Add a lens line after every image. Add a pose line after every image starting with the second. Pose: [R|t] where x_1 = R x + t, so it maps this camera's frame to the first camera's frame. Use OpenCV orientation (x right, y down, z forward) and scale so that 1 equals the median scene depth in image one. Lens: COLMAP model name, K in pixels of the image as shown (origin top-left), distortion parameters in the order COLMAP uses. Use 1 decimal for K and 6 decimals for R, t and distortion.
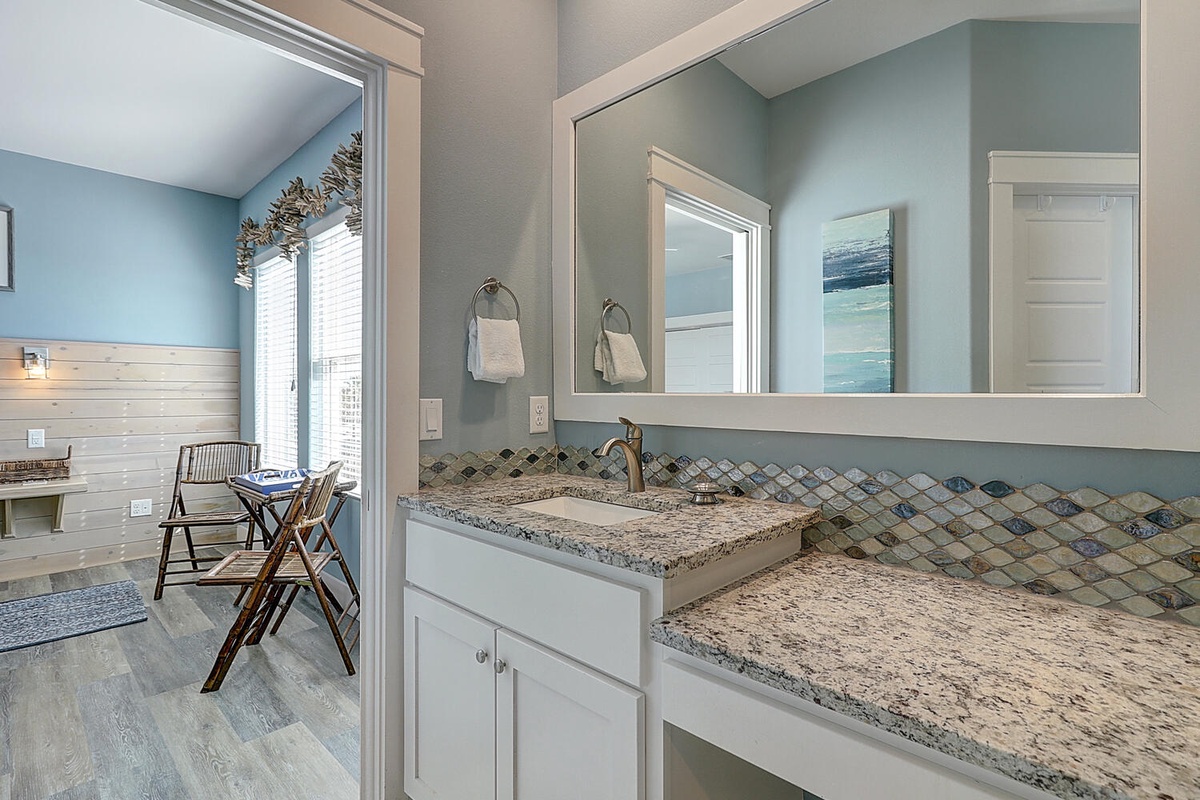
lens RADIAL K [[552.7, 0, 610.1], [0, 552.7, 395.2], [0, 0, 1]] dist [0.000703, -0.000080]
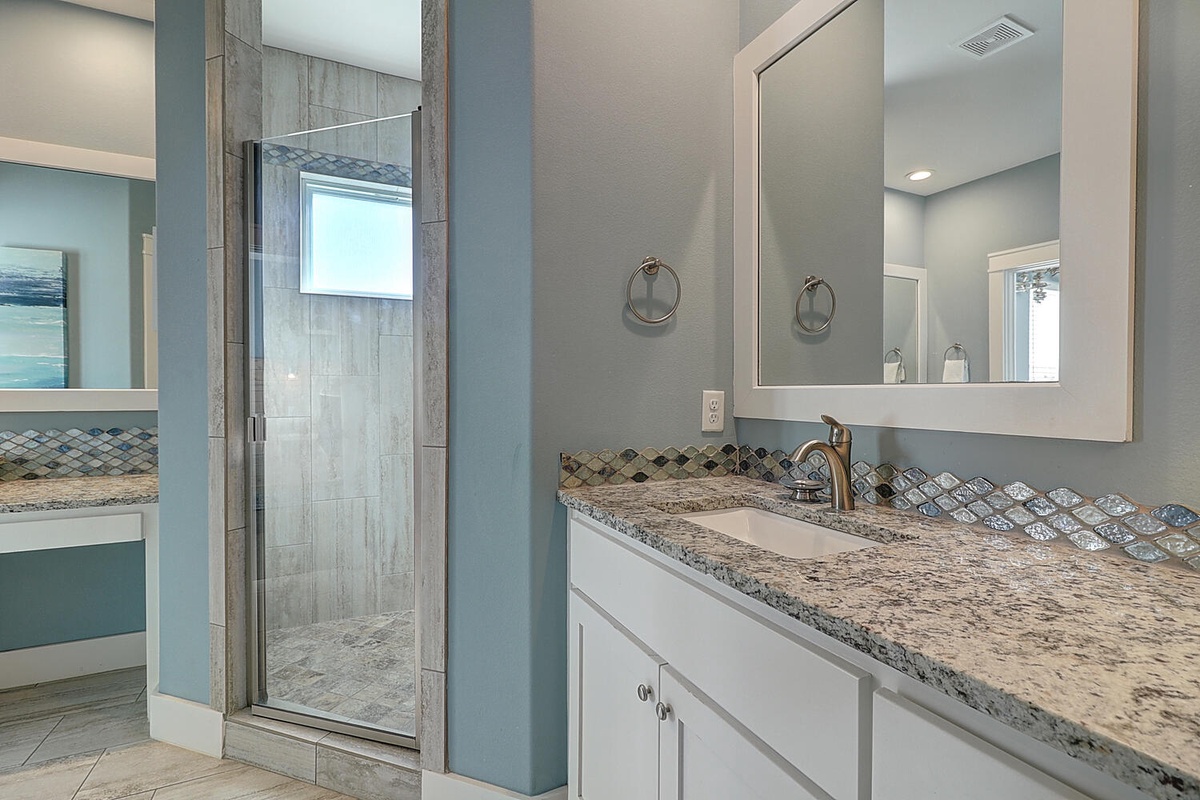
lens RADIAL K [[552.7, 0, 612.0], [0, 552.7, 393.9], [0, 0, 1]] dist [0.000703, -0.000080]
pose [[0.334767, -0.006359, 0.942279, -0.626506], [0.001232, 0.999979, 0.006310, 0.004192], [-0.942300, -0.000952, 0.334768, -1.404058]]
